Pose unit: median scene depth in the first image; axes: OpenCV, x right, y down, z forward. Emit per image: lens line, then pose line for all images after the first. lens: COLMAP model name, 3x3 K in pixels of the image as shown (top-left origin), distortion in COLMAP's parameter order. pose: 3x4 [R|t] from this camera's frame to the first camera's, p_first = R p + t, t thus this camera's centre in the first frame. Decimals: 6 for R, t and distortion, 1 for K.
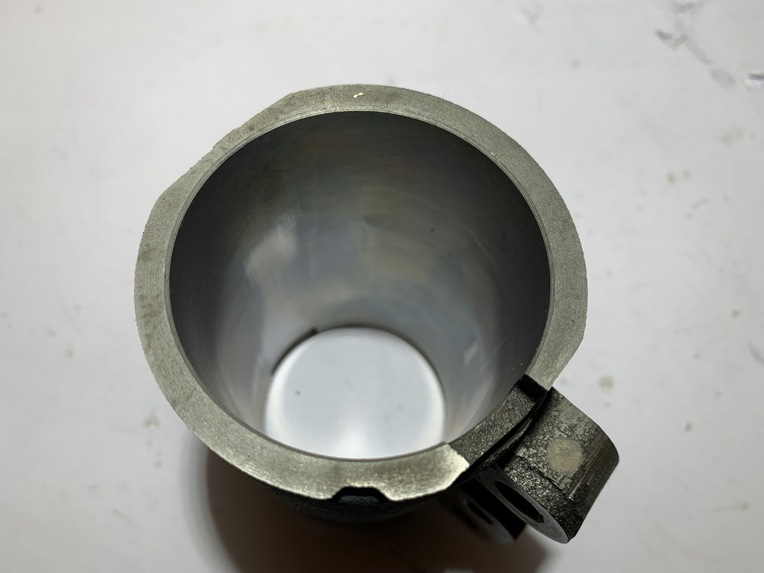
lens RADIAL K [[600.9, 0, 380.4], [0, 600.9, 293.4], [0, 0, 1]] dist [-0.045653, 0.032807]
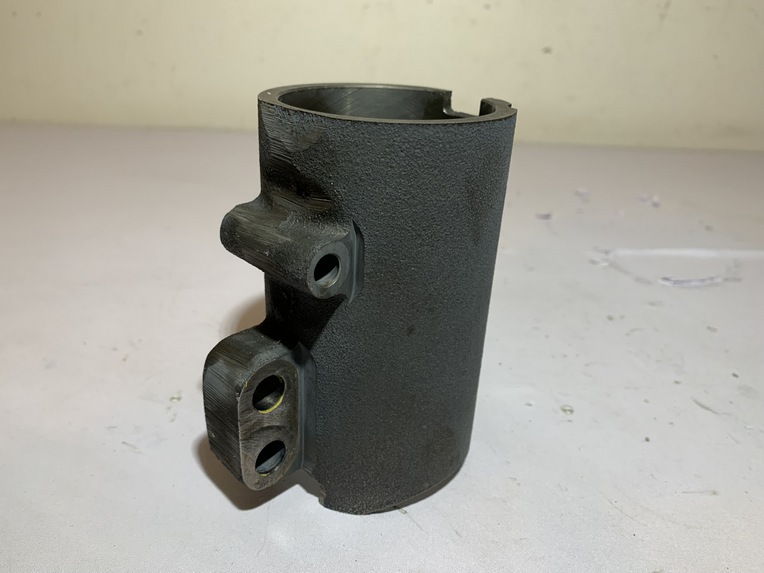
lens RADIAL K [[600.9, 0, 379.6], [0, 600.9, 285.9], [0, 0, 1]] dist [-0.045653, 0.032807]
pose [[0.997155, 0.040651, -0.063470, 0.071796], [-0.072972, 0.731514, -0.677911, 0.692652], [0.018871, 0.680614, 0.732399, -0.006922]]
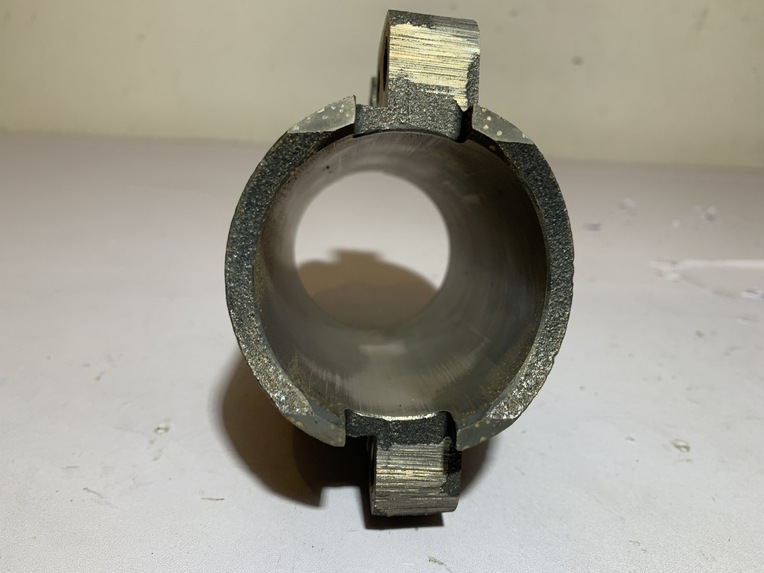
lens RADIAL K [[600.9, 0, 384.9], [0, 600.9, 296.8], [0, 0, 1]] dist [-0.045653, 0.032807]
pose [[0.997206, 0.043041, -0.061050, -0.008146], [-0.073711, 0.699367, -0.710952, 0.572403], [0.012097, 0.713466, 0.700585, 0.209840]]
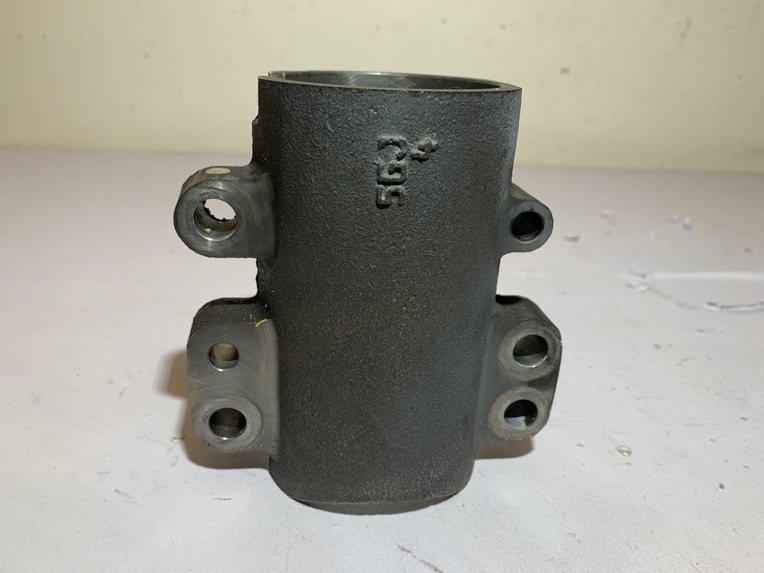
lens RADIAL K [[600.9, 0, 377.9], [0, 600.9, 293.3], [0, 0, 1]] dist [-0.045653, 0.032807]
pose [[0.996411, 0.035392, -0.076894, 0.028786], [-0.079421, 0.705144, -0.704602, 0.622385], [0.029284, 0.708180, 0.705424, 0.085774]]
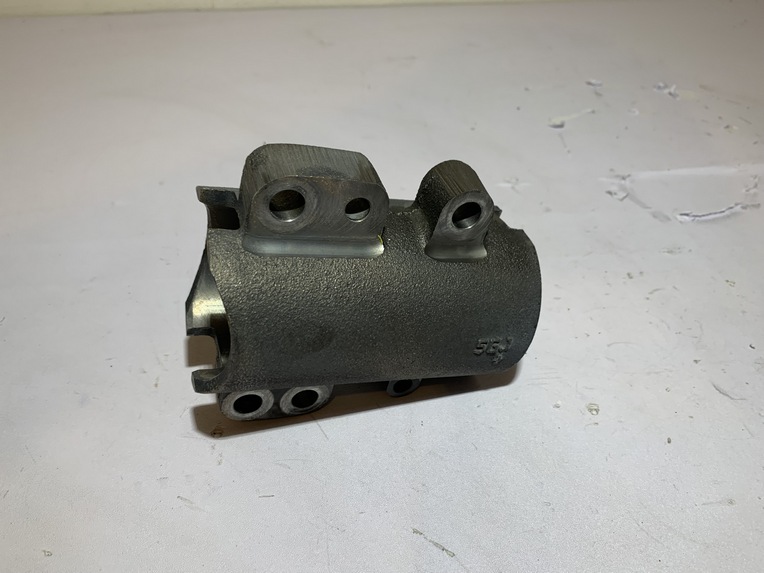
lens RADIAL K [[600.9, 0, 386.8], [0, 600.9, 274.9], [0, 0, 1]] dist [-0.045653, 0.032807]
pose [[0.999396, -0.014380, -0.031622, 0.004389], [-0.001217, 0.895255, -0.445552, 0.393977], [0.034717, 0.445321, 0.894698, -0.181390]]
